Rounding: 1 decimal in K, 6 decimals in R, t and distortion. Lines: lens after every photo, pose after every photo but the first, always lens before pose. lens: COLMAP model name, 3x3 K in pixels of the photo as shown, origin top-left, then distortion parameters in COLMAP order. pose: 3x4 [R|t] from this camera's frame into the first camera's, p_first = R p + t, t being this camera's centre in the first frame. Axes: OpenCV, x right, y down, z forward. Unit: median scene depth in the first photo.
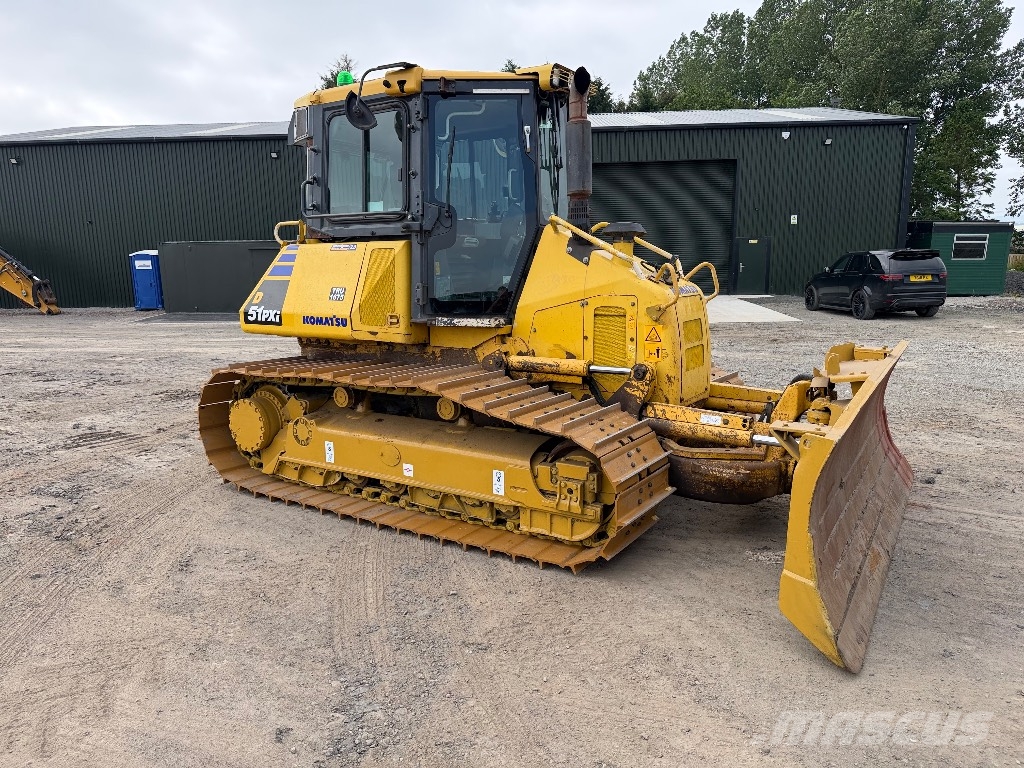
lens RADIAL K [[714.8, 0, 512.0], [0, 714.8, 384.0], [0, 0, 1]] dist [0.095111, -0.134806]
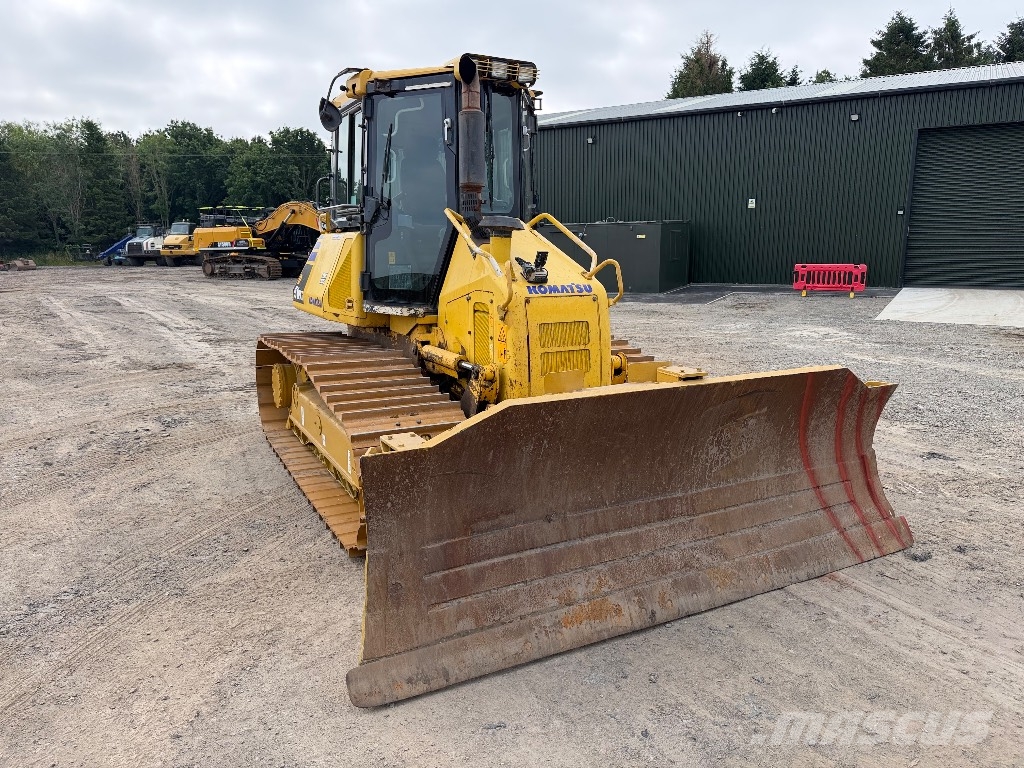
lens RADIAL K [[714.8, 0, 512.0], [0, 714.8, 384.0], [0, 0, 1]] dist [0.095111, -0.134806]
pose [[0.872920, 0.106273, -0.476148, 0.596324], [-0.092782, 0.994336, 0.051832, -0.048215], [0.478959, -0.001067, 0.877836, 0.152731]]
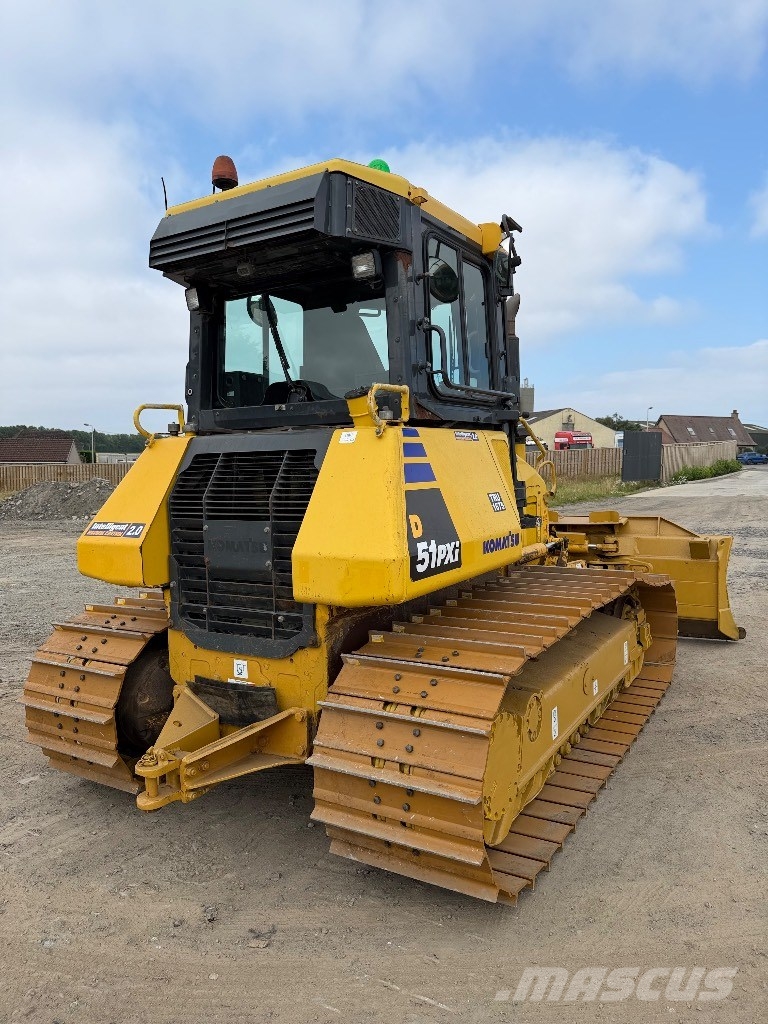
lens RADIAL K [[714.8, 0, 390.0], [0, 714.8, 510.7], [0, 0, 1]] dist [0.095111, -0.134806]
pose [[-0.034565, -0.056100, 0.997827, -0.962376], [0.186215, 0.980577, 0.061581, -0.185471], [-0.981901, 0.187939, -0.023447, 1.162150]]
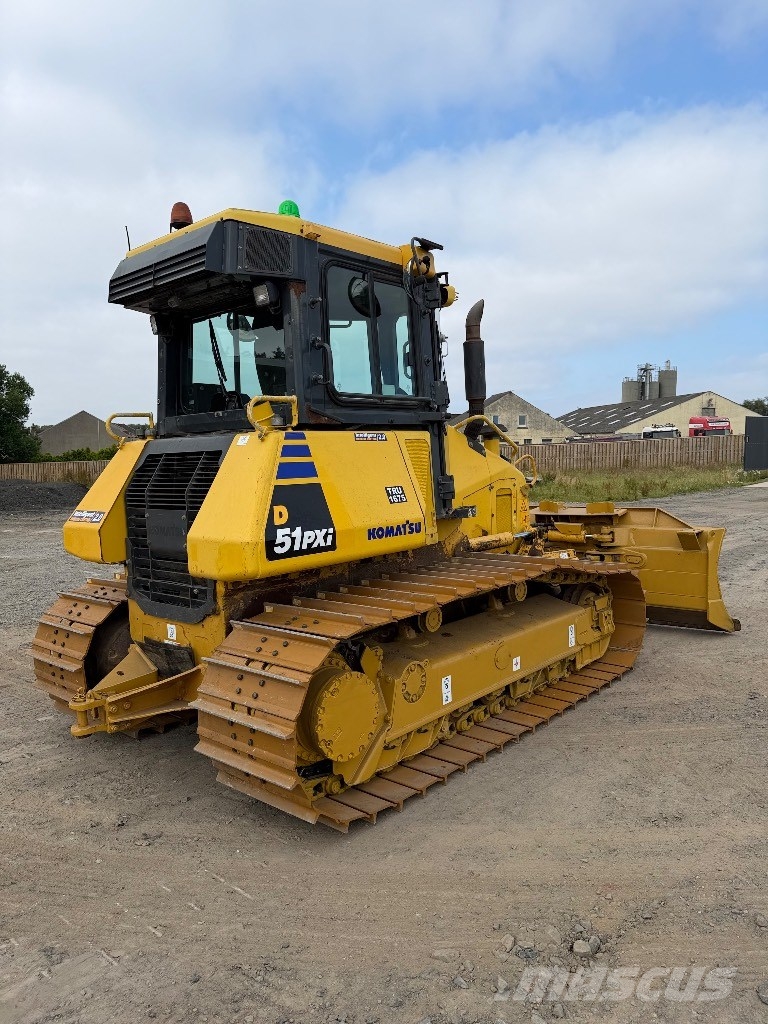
lens RADIAL K [[714.8, 0, 390.0], [0, 714.8, 510.7], [0, 0, 1]] dist [0.095111, -0.134806]
pose [[0.148135, -0.069819, 0.986500, -1.054755], [0.191604, 0.980631, 0.040632, -0.146513], [-0.970229, 0.182998, 0.158643, 0.920659]]
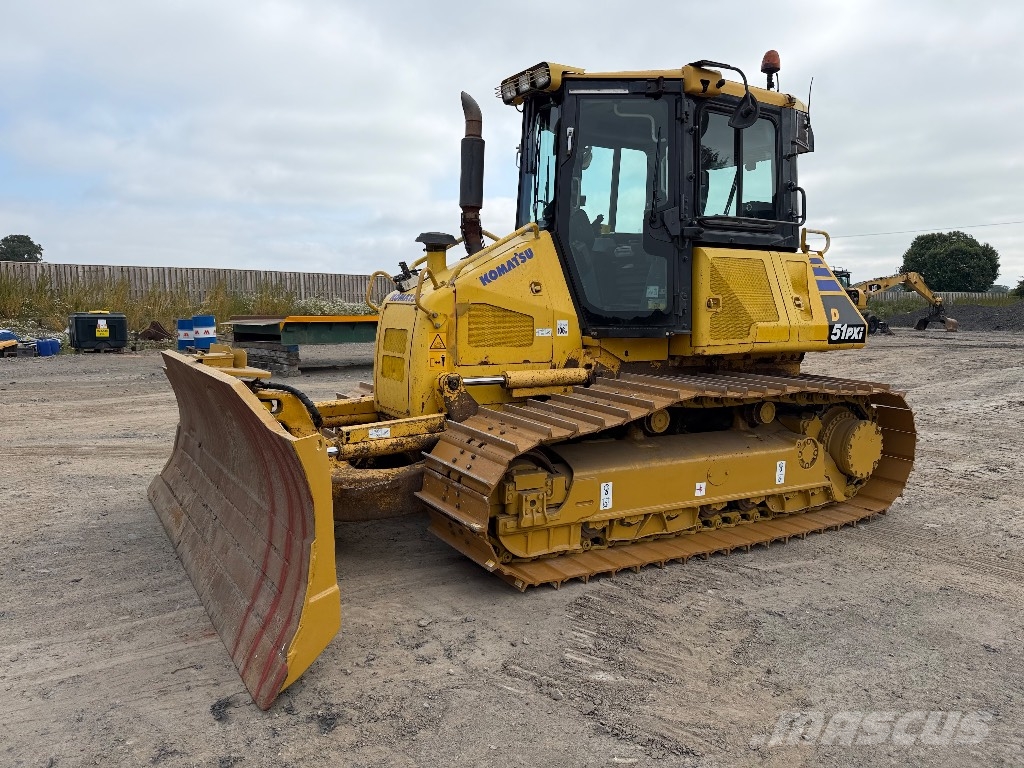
lens RADIAL K [[714.8, 0, 512.0], [0, 714.8, 384.0], [0, 0, 1]] dist [0.095111, -0.134806]
pose [[-0.423168, 0.110370, -0.899304, 0.980739], [-0.152469, 0.969724, 0.190757, -0.208044], [0.893130, 0.217838, -0.393529, 1.428166]]
